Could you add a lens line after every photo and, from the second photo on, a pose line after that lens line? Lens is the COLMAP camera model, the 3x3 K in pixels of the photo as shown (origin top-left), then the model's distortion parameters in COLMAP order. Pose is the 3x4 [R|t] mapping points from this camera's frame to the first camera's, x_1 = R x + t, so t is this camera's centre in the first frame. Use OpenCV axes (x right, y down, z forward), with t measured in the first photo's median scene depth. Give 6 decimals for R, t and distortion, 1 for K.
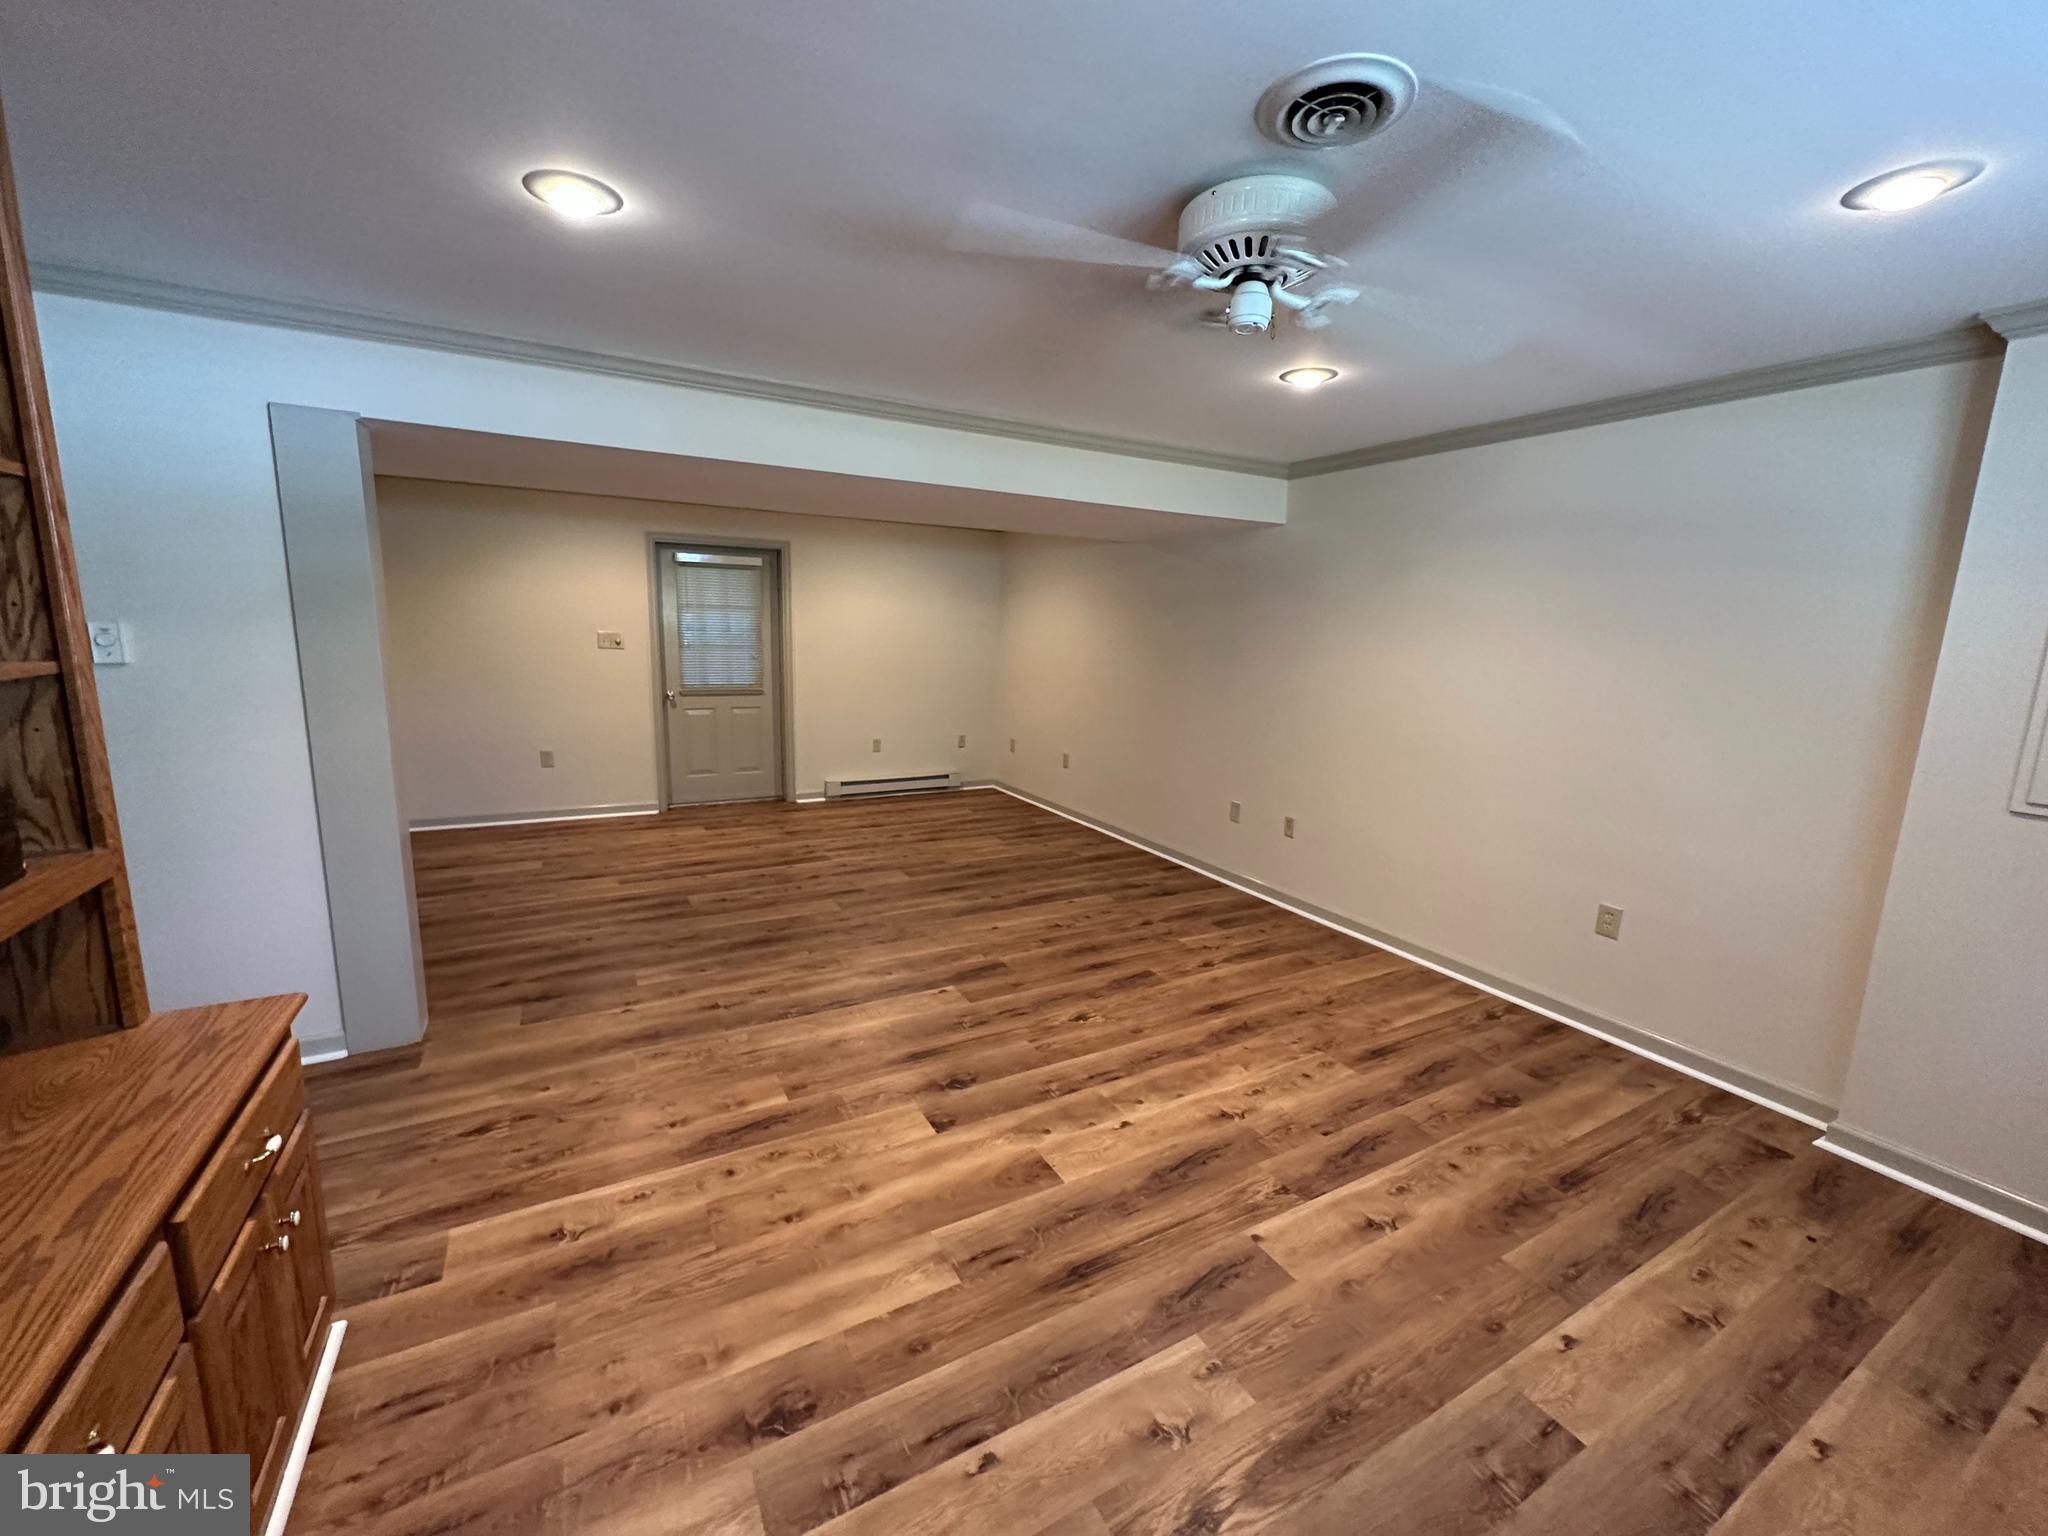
lens RADIAL K [[815.9, 0, 1021.6], [0, 815.9, 770.6], [0, 0, 1]] dist [-0.000676, 0.000264]
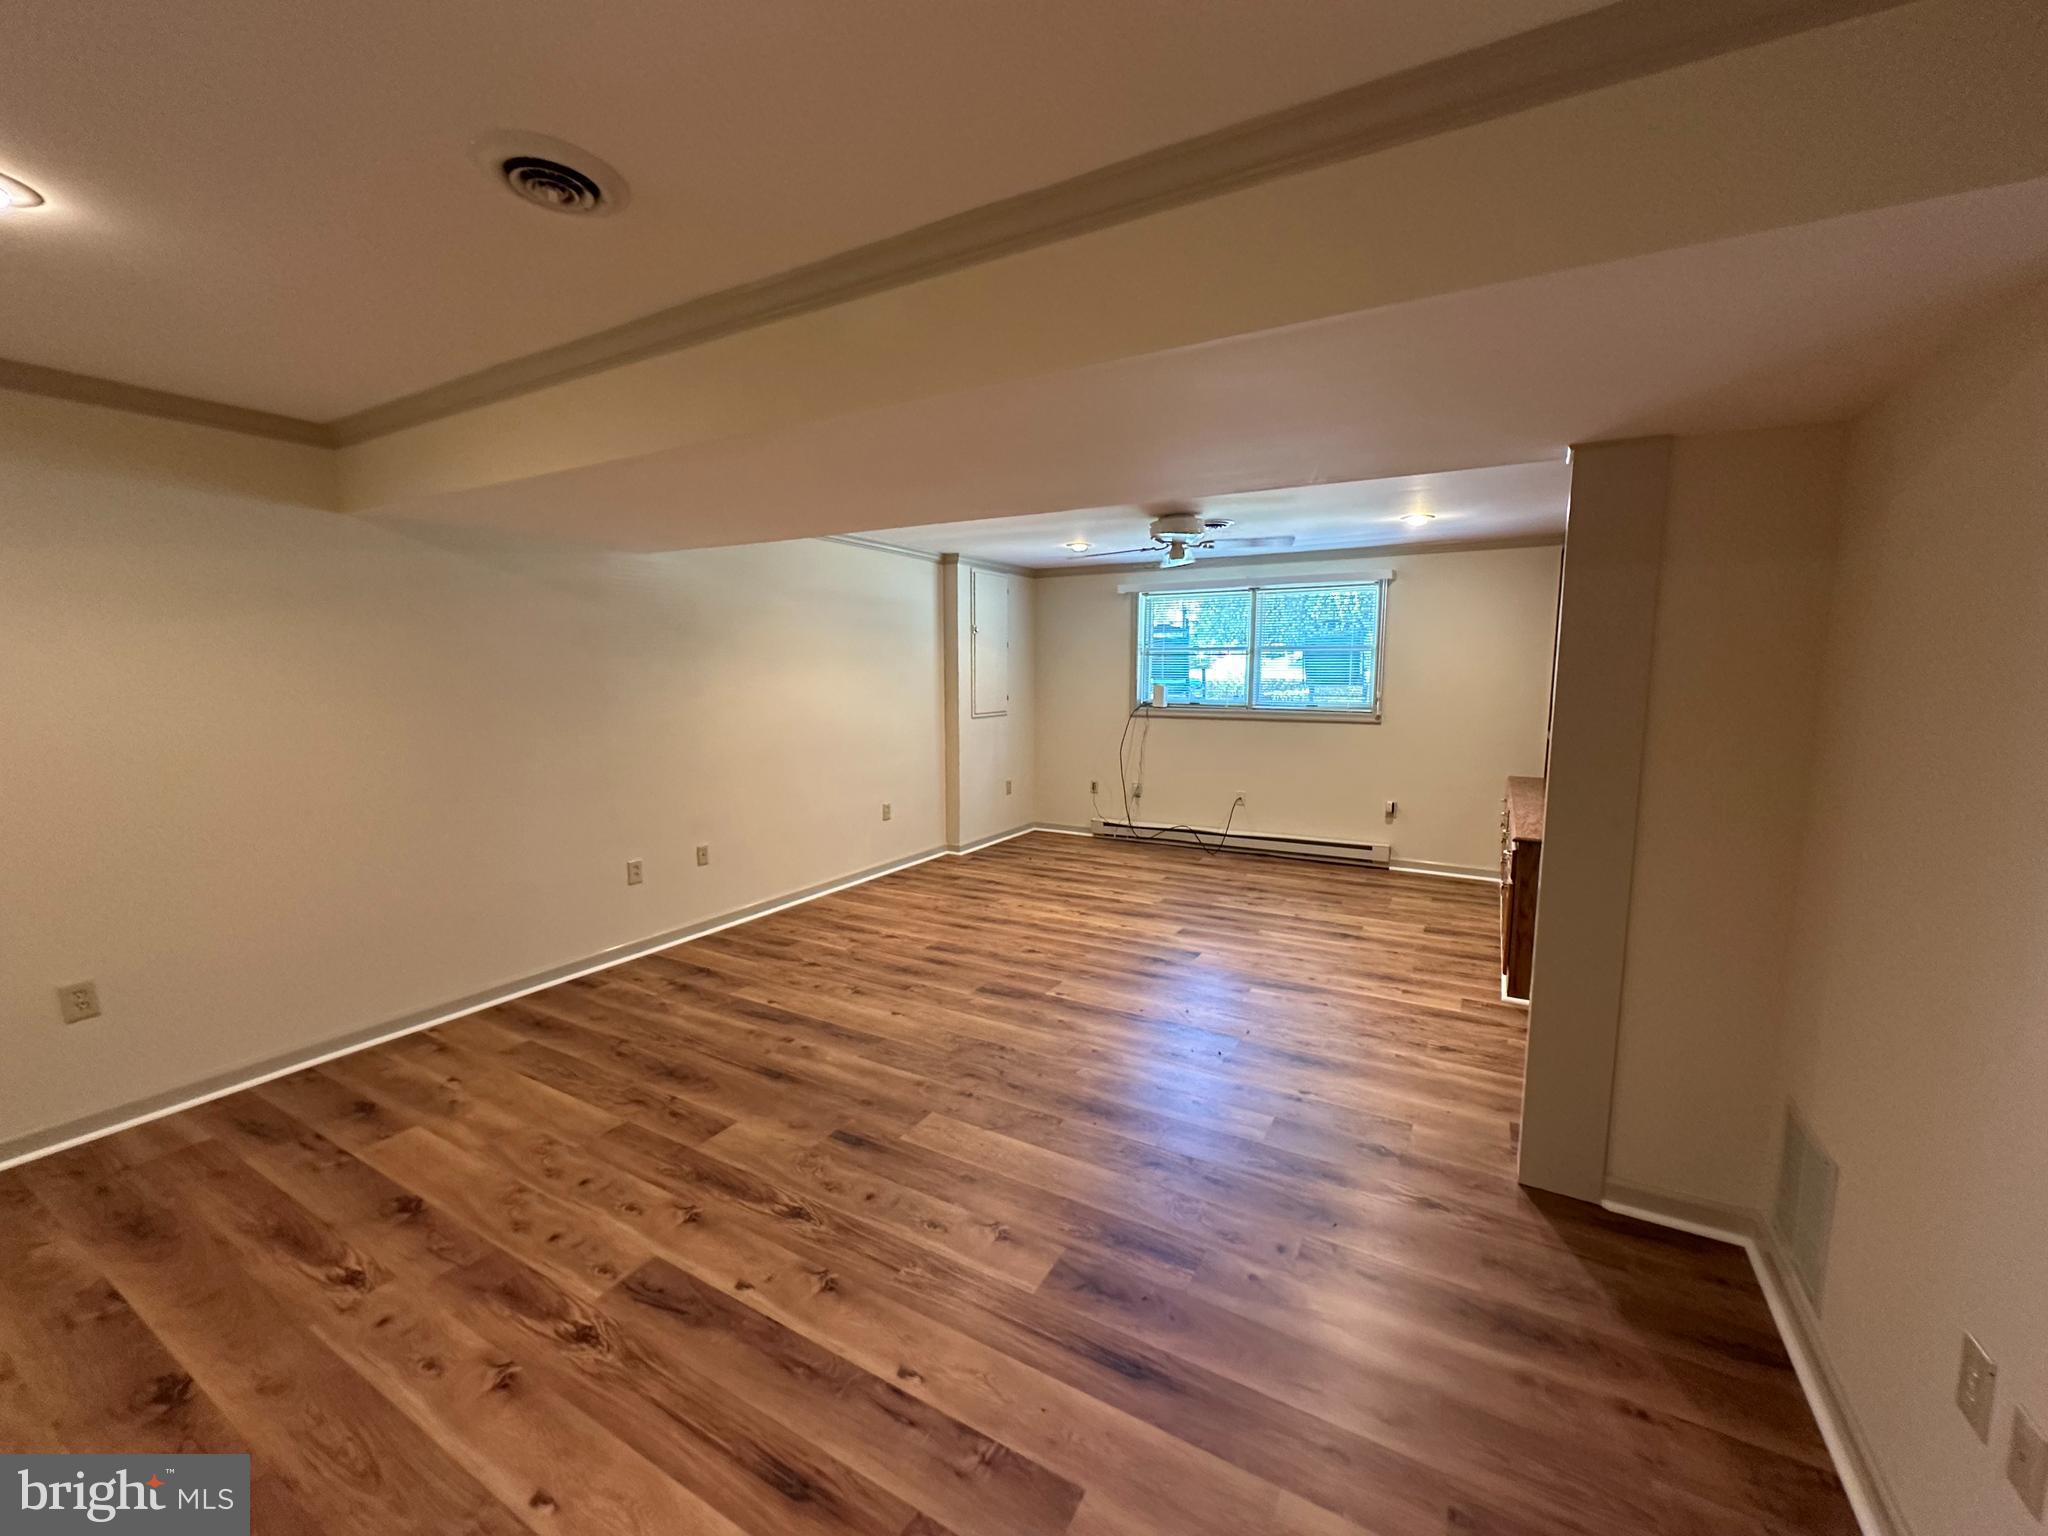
lens RADIAL K [[815.9, 0, 1021.6], [0, 815.9, 770.6], [0, 0, 1]] dist [-0.000676, 0.000264]
pose [[-0.517210, -0.135507, 0.845063, -1.047725], [0.134523, 0.962242, 0.236630, -0.318681], [-0.845220, 0.236068, -0.479453, 1.622917]]
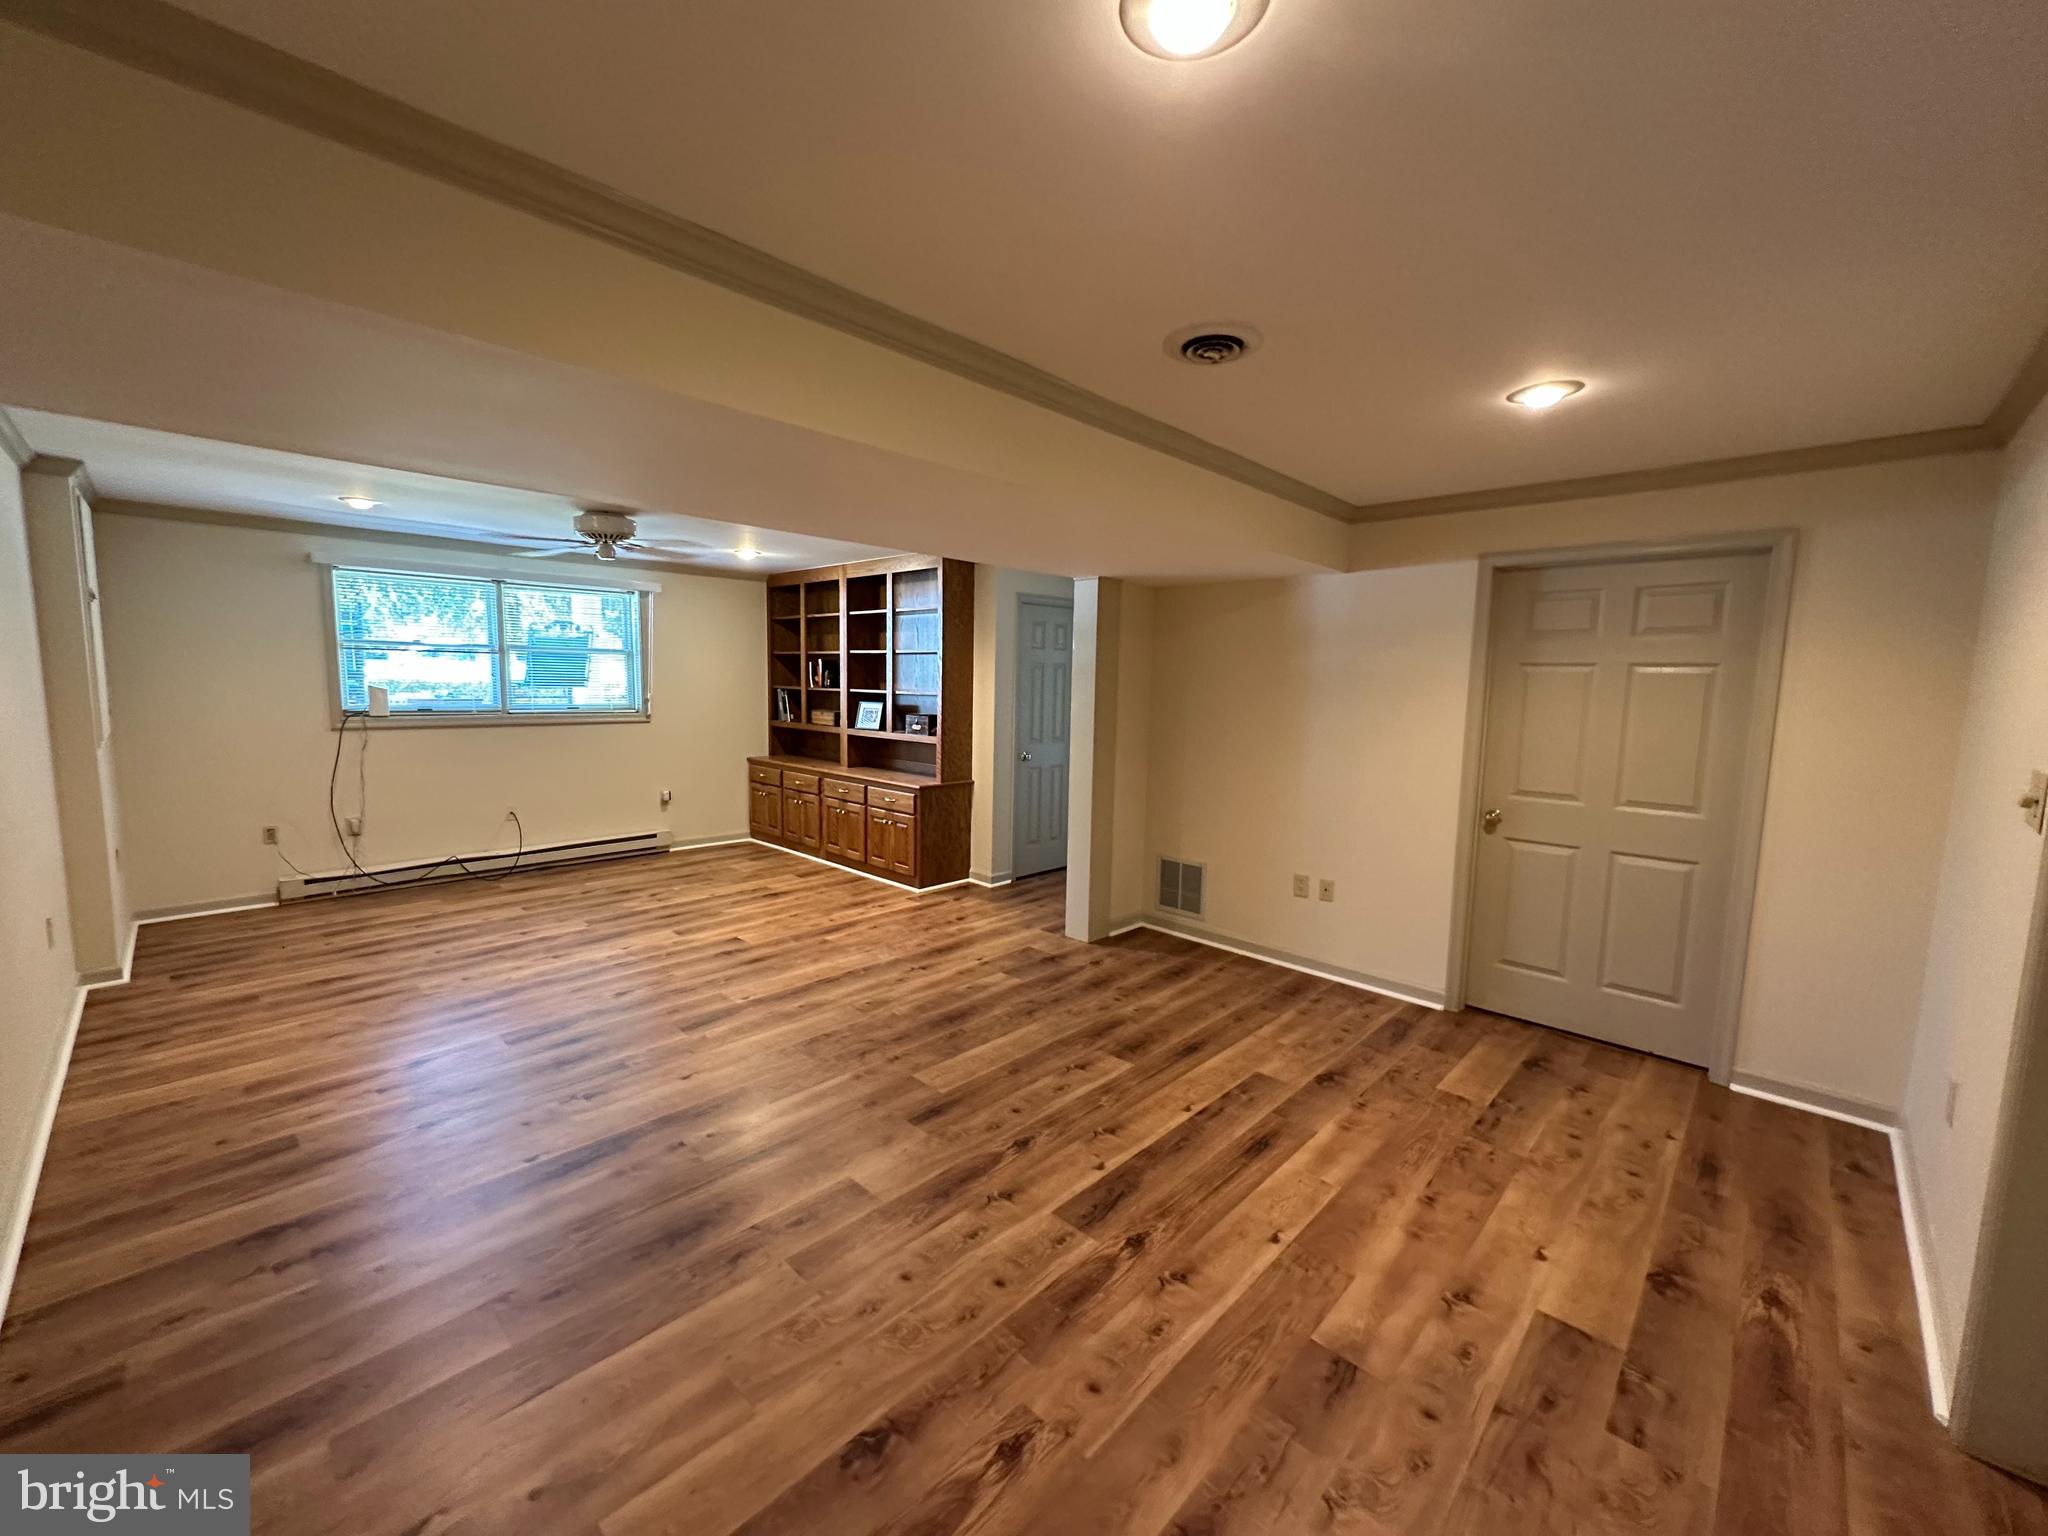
lens RADIAL K [[815.9, 0, 1021.6], [0, 815.9, 770.6], [0, 0, 1]] dist [-0.000676, 0.000264]
pose [[-0.954360, -0.017024, -0.298173, -0.127685], [-0.101119, 0.957828, 0.268963, -0.402703], [0.281020, 0.286839, -0.915834, 2.208006]]
